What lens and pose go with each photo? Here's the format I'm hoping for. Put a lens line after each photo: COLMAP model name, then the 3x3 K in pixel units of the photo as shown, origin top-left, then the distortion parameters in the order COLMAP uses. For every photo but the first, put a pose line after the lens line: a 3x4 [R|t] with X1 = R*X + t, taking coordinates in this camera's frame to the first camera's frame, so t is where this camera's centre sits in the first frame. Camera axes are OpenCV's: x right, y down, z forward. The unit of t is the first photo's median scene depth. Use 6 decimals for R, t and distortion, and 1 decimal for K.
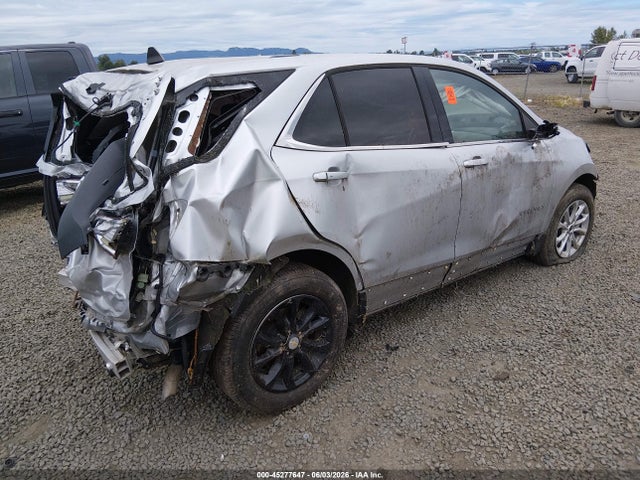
lens RADIAL K [[512.2, 0, 299.0], [0, 512.2, 235.7], [0, 0, 1]] dist [0.105356, -0.201611]
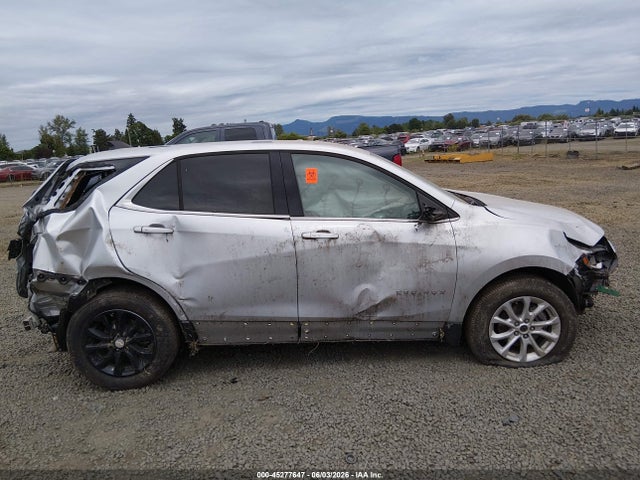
lens RADIAL K [[512.2, 0, 299.0], [0, 512.2, 235.7], [0, 0, 1]] dist [0.105356, -0.201611]
pose [[0.781500, 0.104756, -0.615048, 1.118906], [-0.169187, 0.984448, -0.047302, -0.091650], [0.600527, 0.141024, 0.787070, 0.115480]]
